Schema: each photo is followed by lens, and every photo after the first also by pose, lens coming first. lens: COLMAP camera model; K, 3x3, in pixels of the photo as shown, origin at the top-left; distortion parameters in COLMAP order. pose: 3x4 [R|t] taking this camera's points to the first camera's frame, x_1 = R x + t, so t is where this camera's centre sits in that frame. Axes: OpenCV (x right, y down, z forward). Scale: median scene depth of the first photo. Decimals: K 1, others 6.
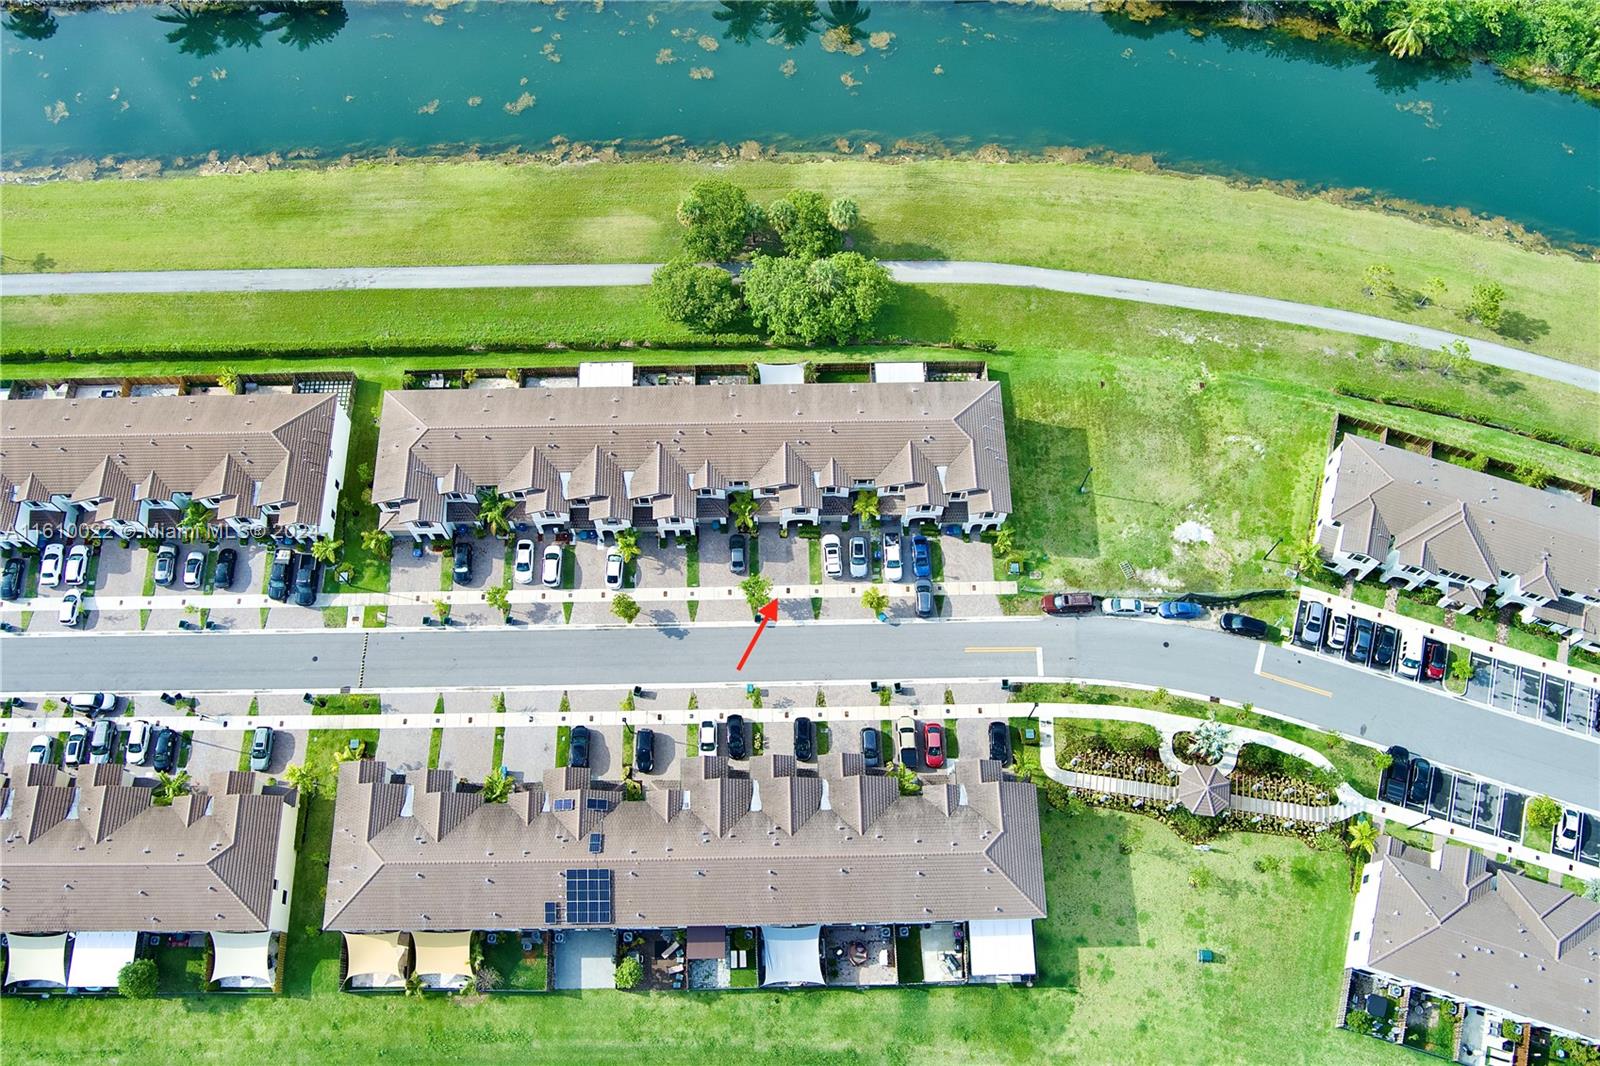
lens RADIAL K [[1293.5, 0, 793.7], [0, 1293.5, 527.7], [0, 0, 1]] dist [-0.073043, 0.021146]
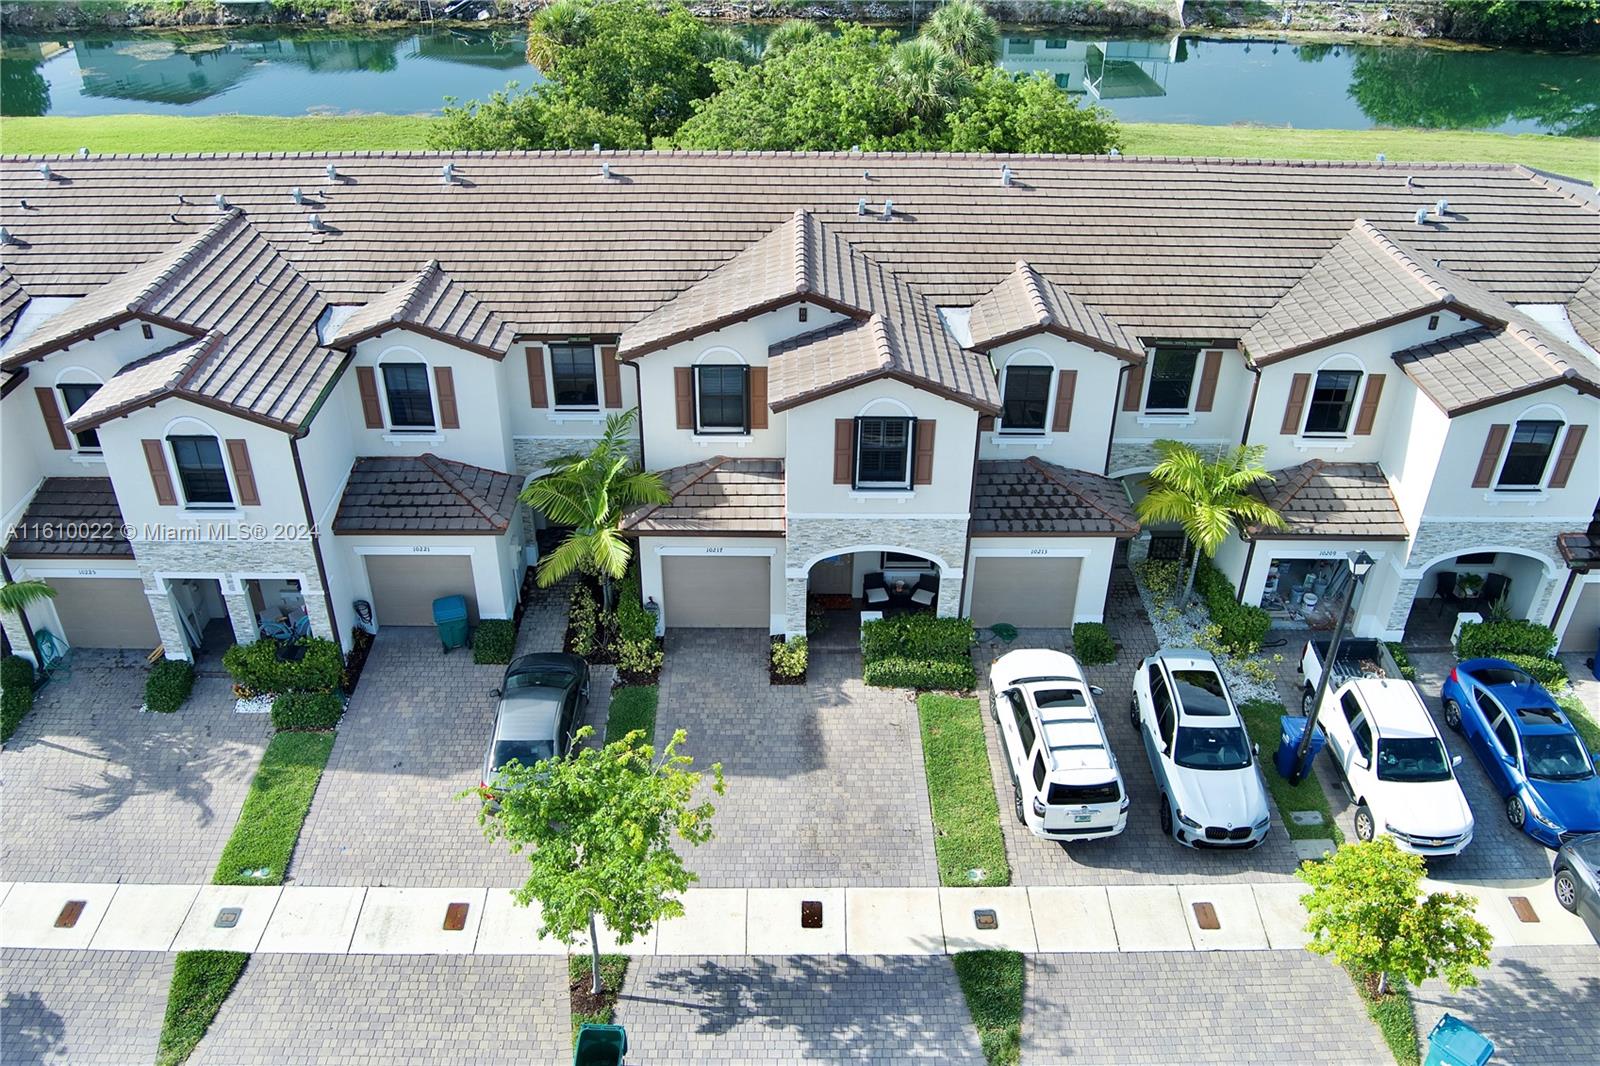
lens RADIAL K [[1293.5, 0, 793.7], [0, 1293.5, 527.7], [0, 0, 1]] dist [-0.073043, 0.021146]
pose [[0.999914, 0.008761, -0.009783, -0.005372], [-0.012771, 0.822181, -0.569083, 0.102157], [0.003057, 0.569159, 0.822222, 0.846442]]
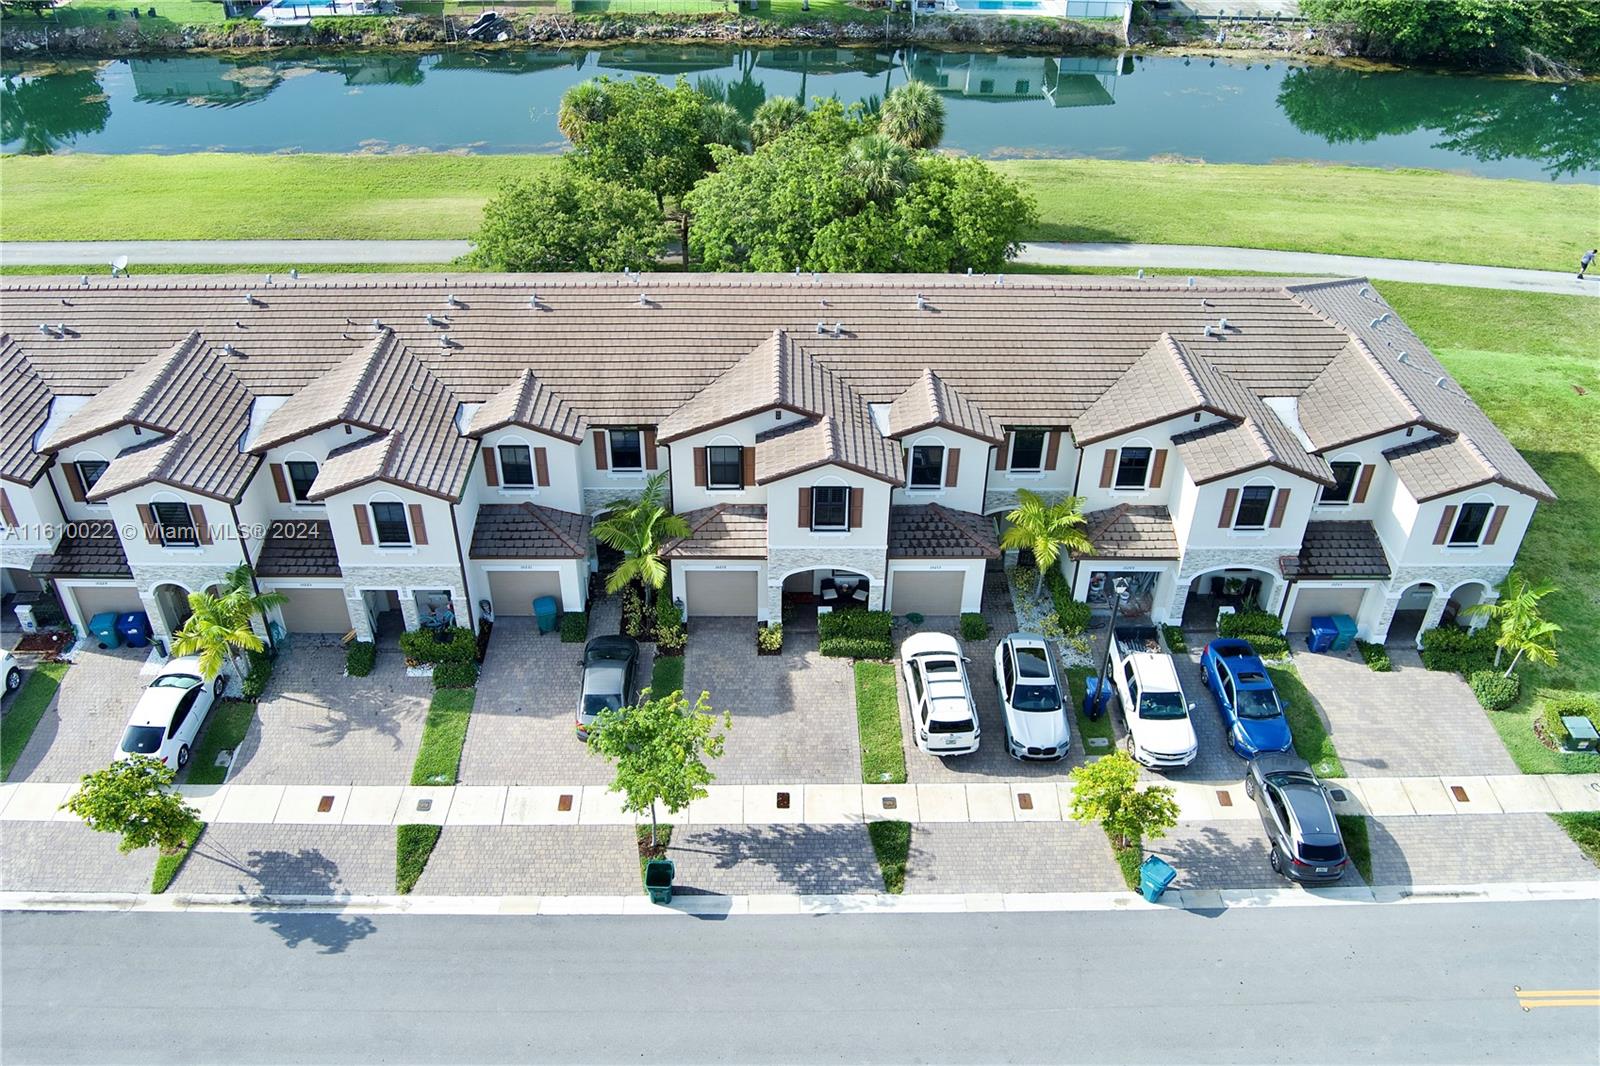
lens RADIAL K [[1293.5, 0, 793.7], [0, 1293.5, 527.7], [0, 0, 1]] dist [-0.073043, 0.021146]
pose [[0.999973, 0.006587, -0.003404, -0.001478], [-0.007393, 0.851000, -0.525113, 0.142470], [-0.000562, 0.525124, 0.851025, 0.749956]]
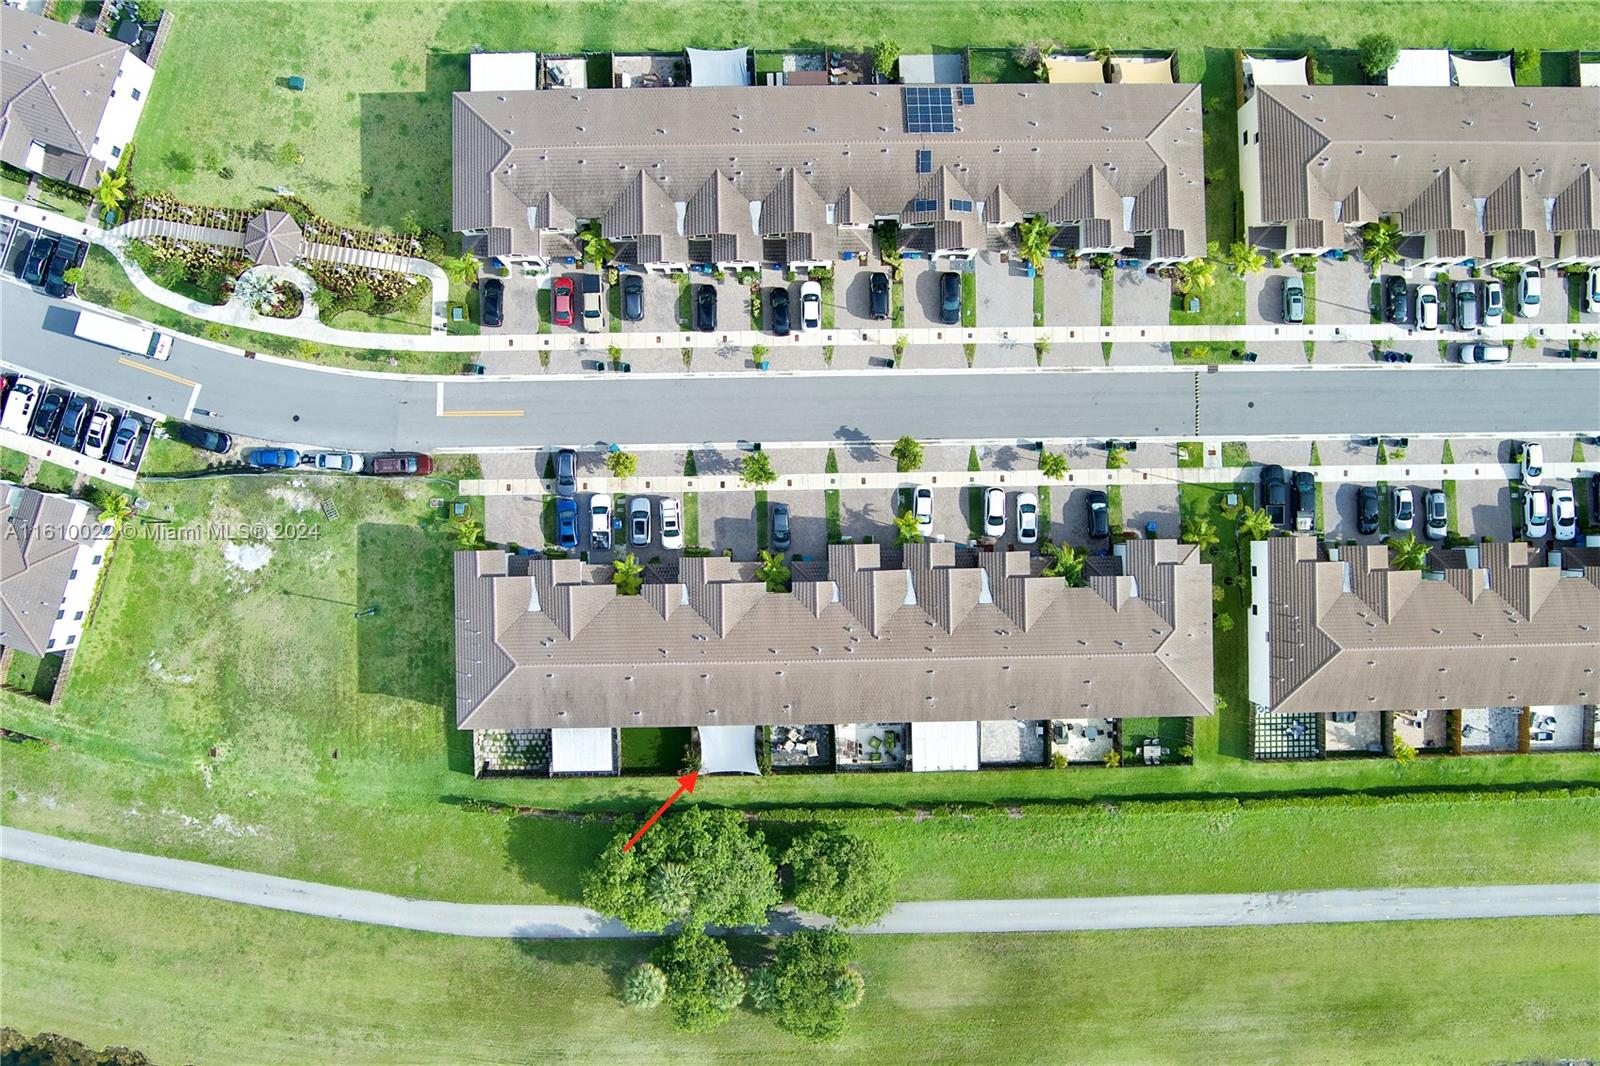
lens RADIAL K [[1293.5, 0, 793.7], [0, 1293.5, 527.7], [0, 0, 1]] dist [-0.073043, 0.021146]
pose [[-0.999752, -0.004338, -0.021821, -0.033564], [-0.004678, -0.917894, 0.396799, -0.327145], [-0.021750, 0.396803, 0.917646, 0.213202]]
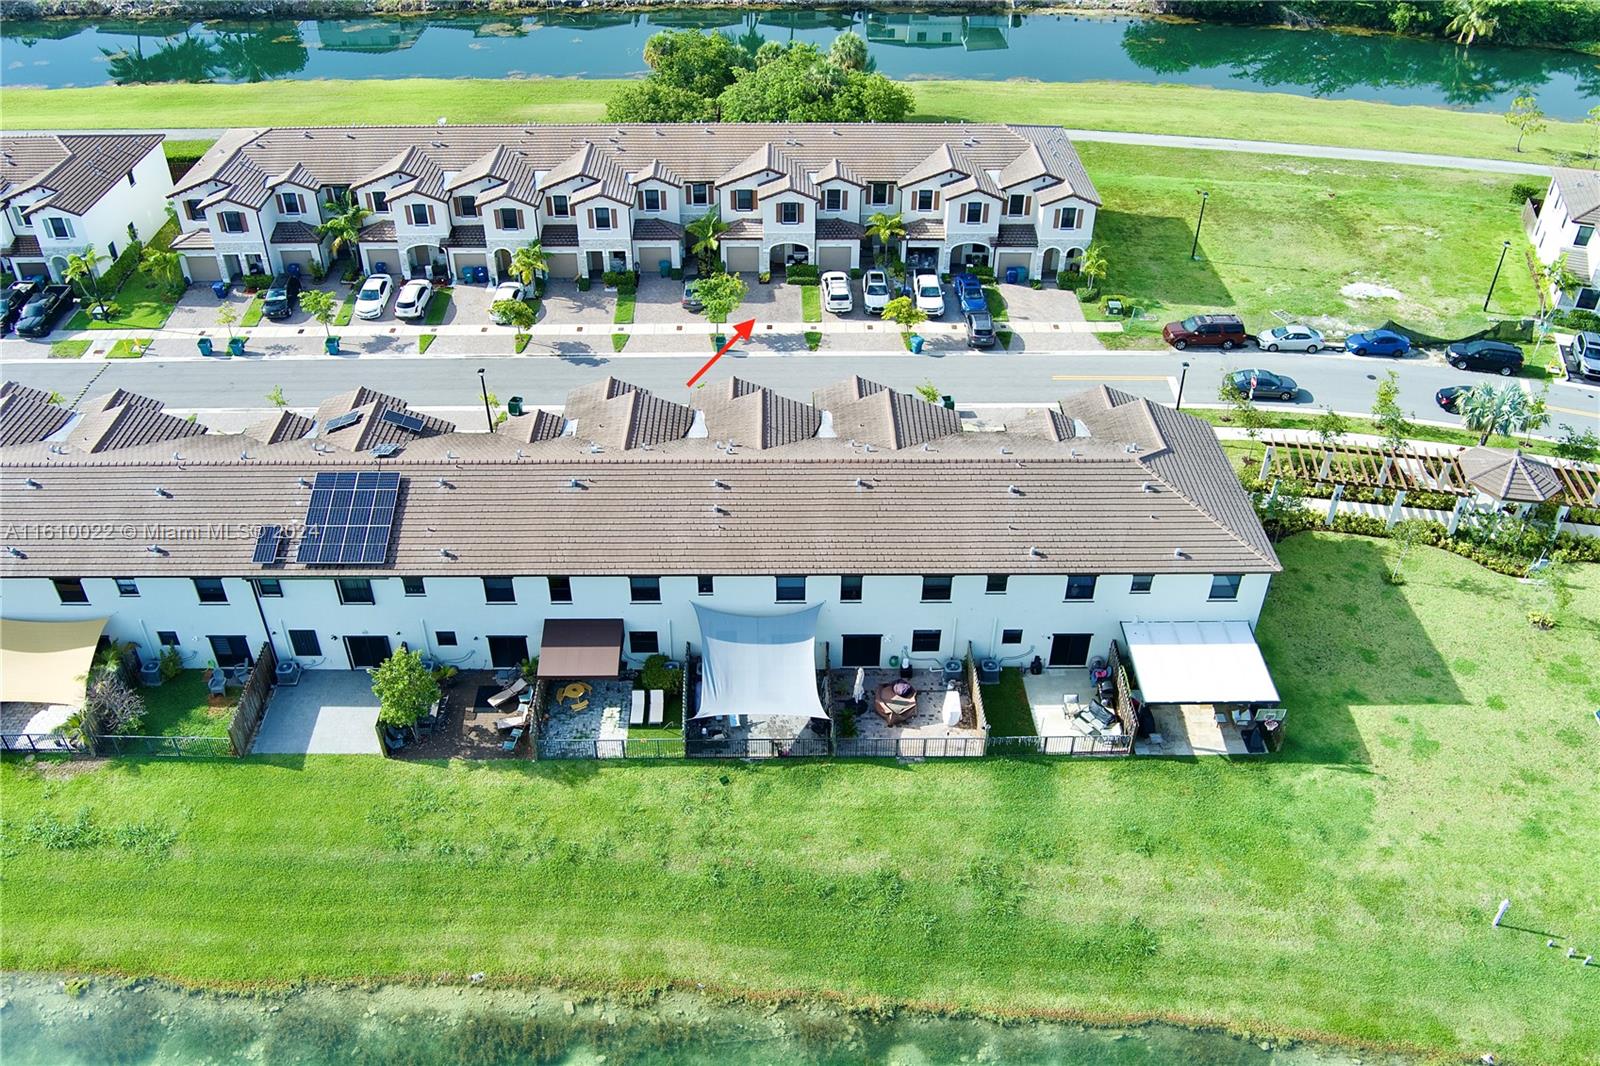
lens RADIAL K [[1293.5, 0, 793.7], [0, 1293.5, 527.7], [0, 0, 1]] dist [-0.073043, 0.021146]
pose [[0.999963, 0.002981, -0.008078, 0.013561], [-0.006620, 0.866070, -0.499880, 0.463841], [0.005506, 0.499915, 0.866057, 0.495009]]
